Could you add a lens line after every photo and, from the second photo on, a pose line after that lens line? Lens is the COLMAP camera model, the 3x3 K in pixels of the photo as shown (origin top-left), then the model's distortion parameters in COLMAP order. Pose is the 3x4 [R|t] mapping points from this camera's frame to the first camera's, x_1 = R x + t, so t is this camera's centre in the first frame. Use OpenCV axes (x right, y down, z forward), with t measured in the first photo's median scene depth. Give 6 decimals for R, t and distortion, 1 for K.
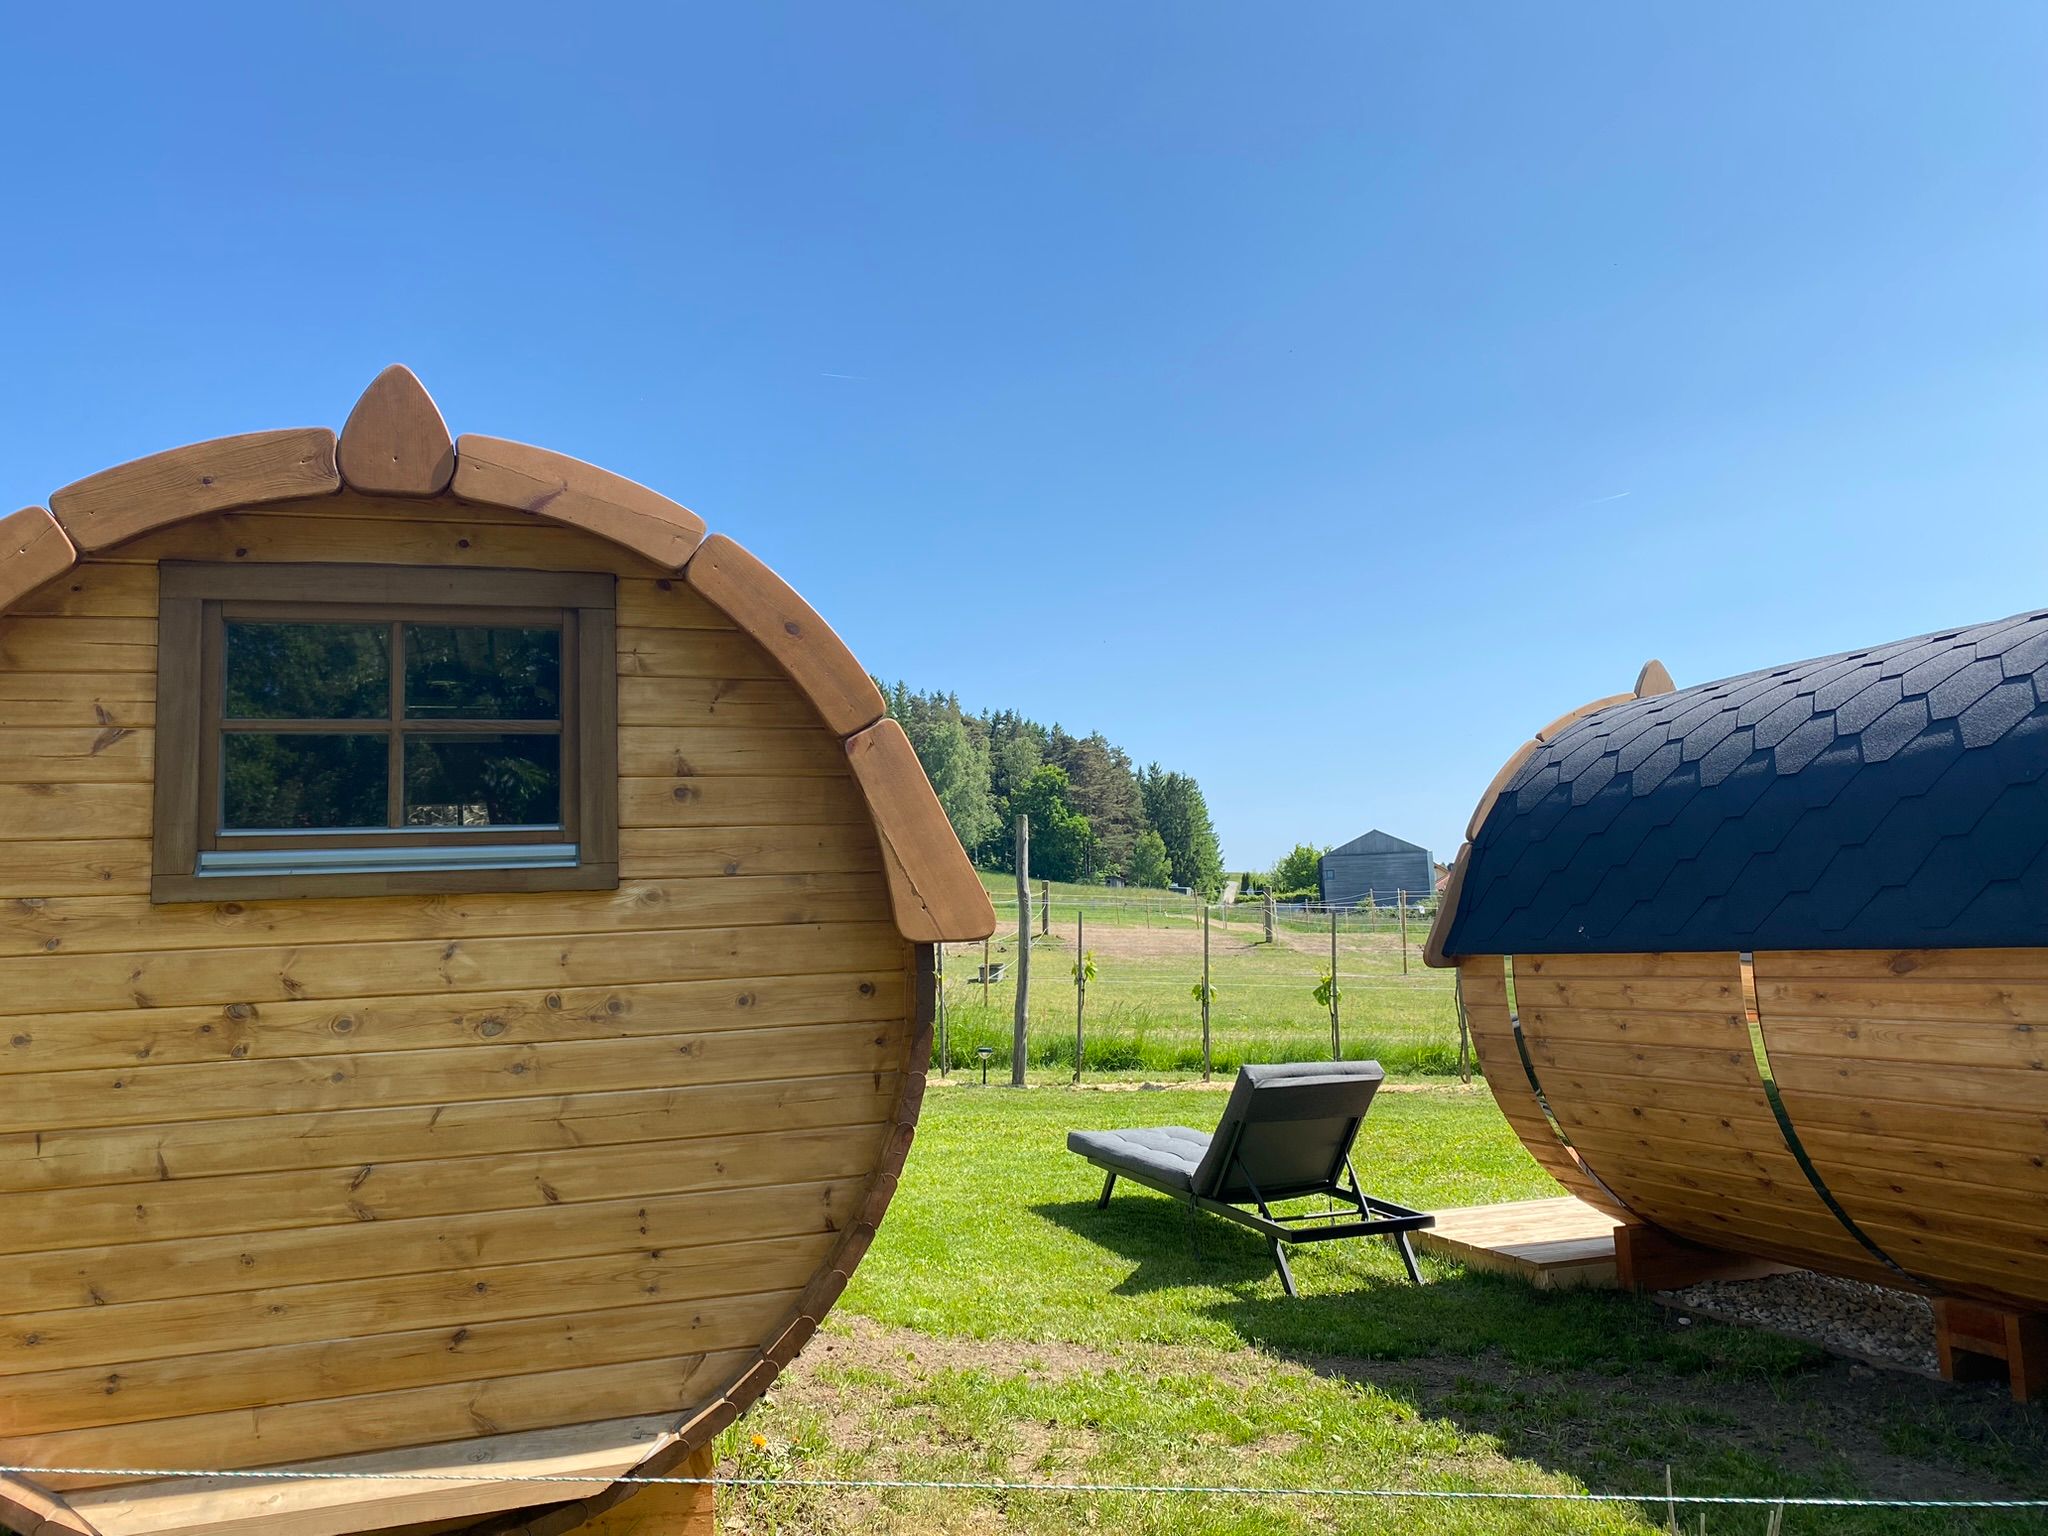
lens RADIAL K [[1761.2, 0, 1024.0], [0, 1761.2, 768.0], [0, 0, 1]] dist [0.096164, -0.454271]
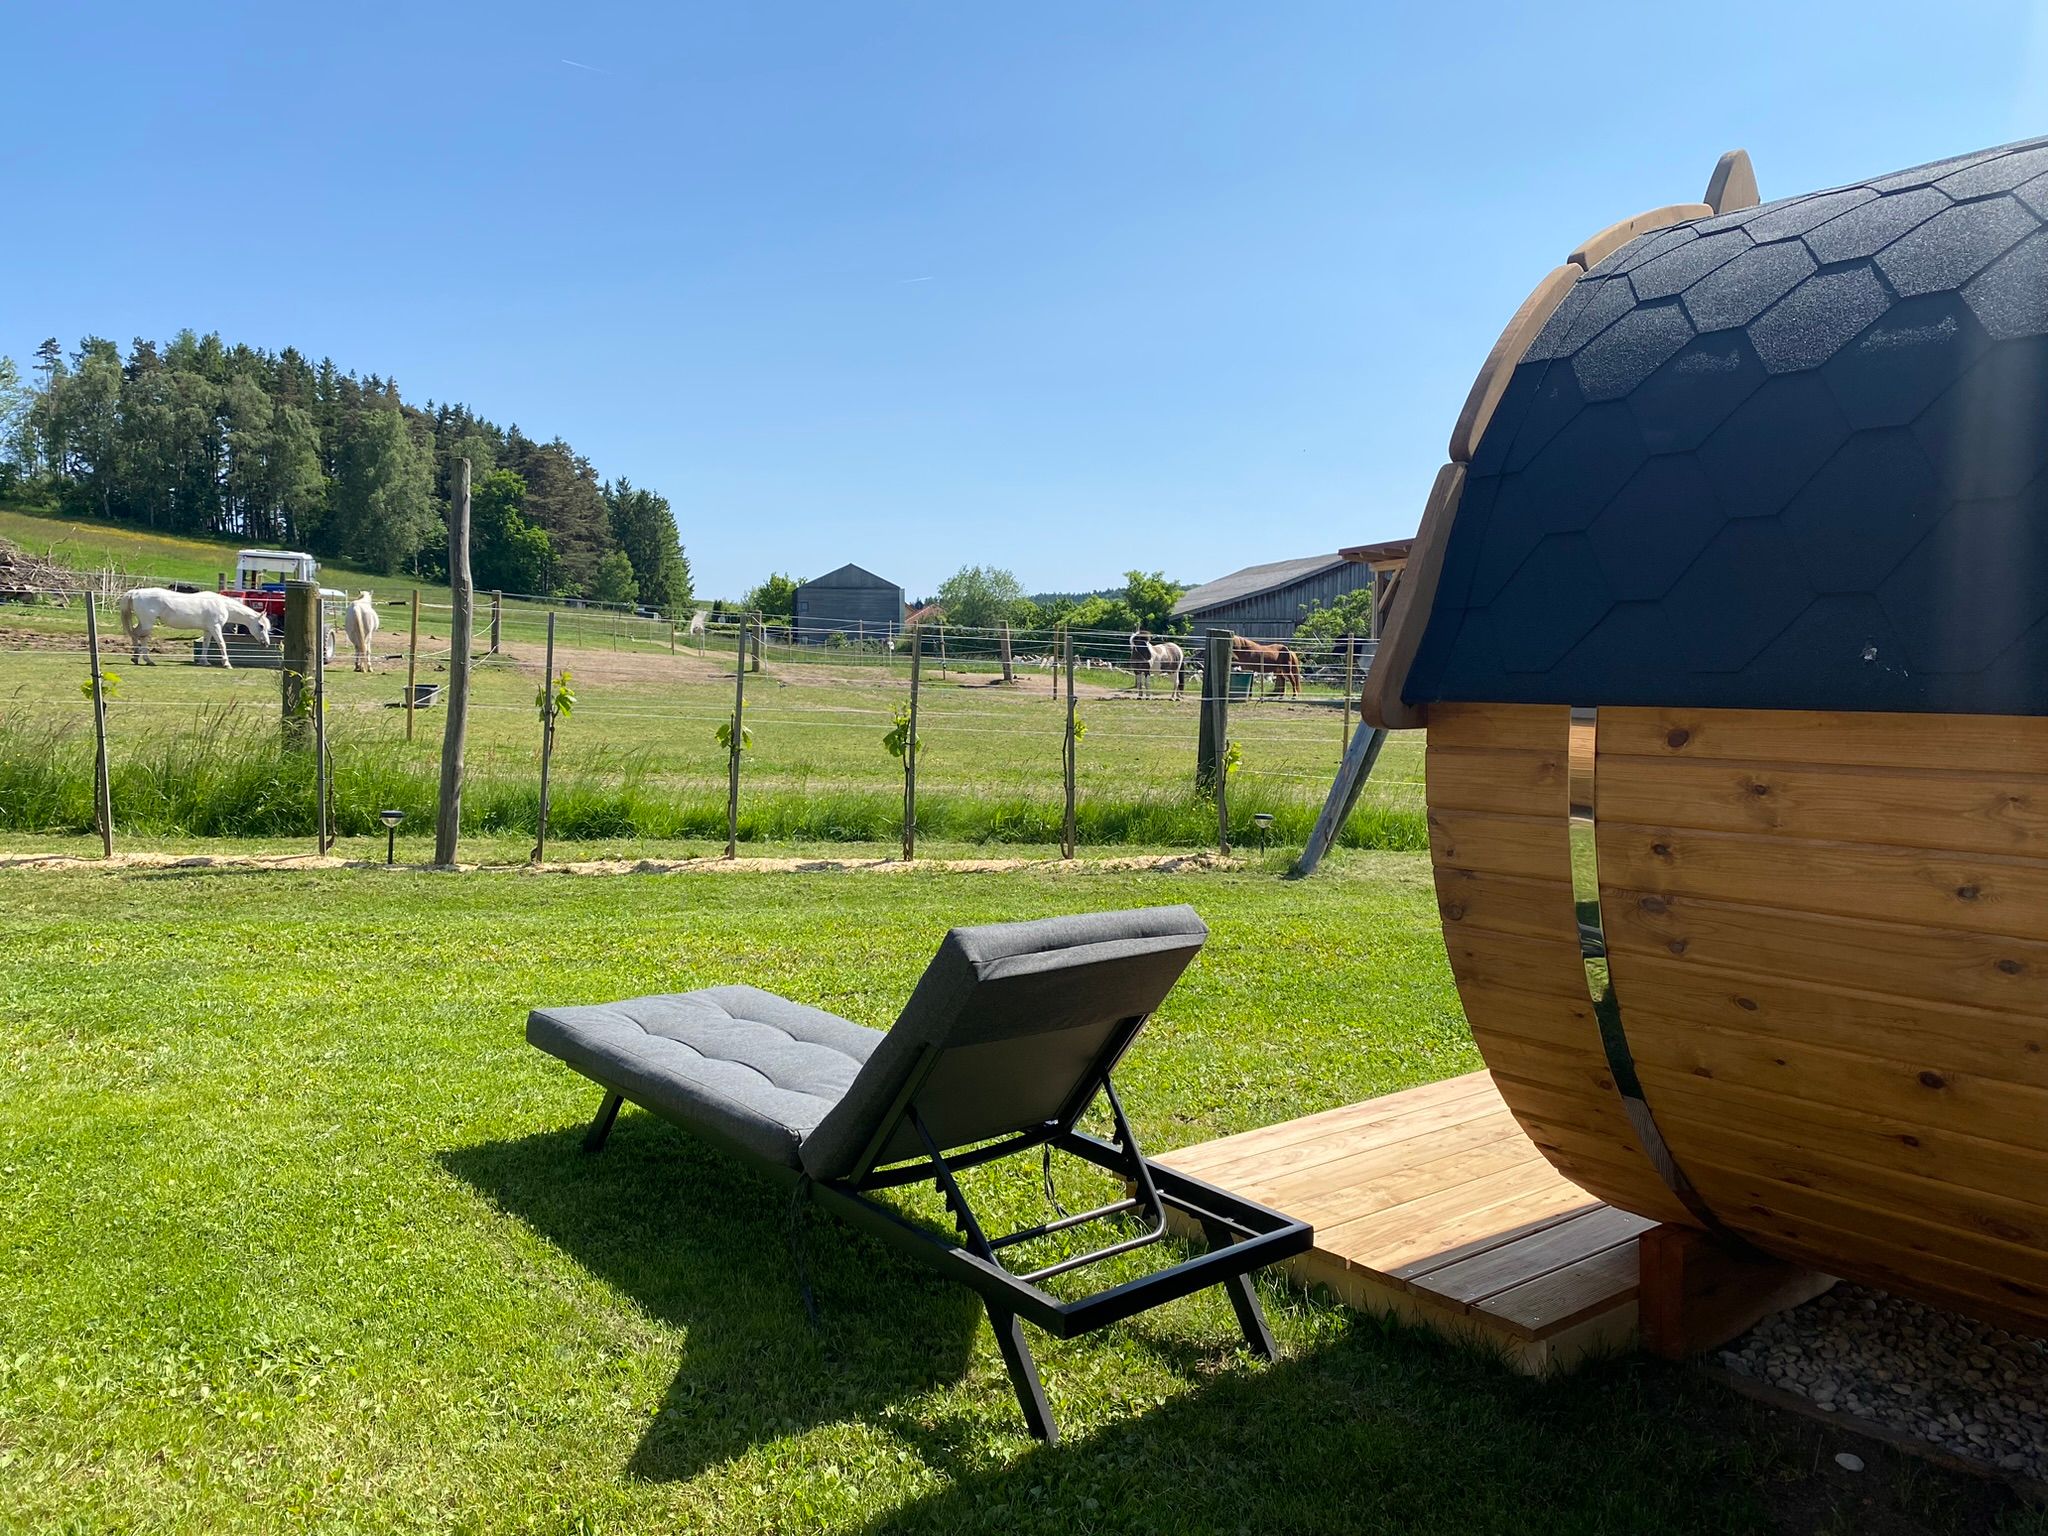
lens RADIAL K [[1769.3, 0, 1118.3], [0, 1769.3, 734.9], [0, 0, 1]] dist [0.132265, -0.351624]
pose [[0.939635, 0.024966, 0.341266, 0.003854], [-0.069830, 0.990337, 0.119820, 0.030800], [-0.334977, -0.136418, 0.932299, 0.284922]]
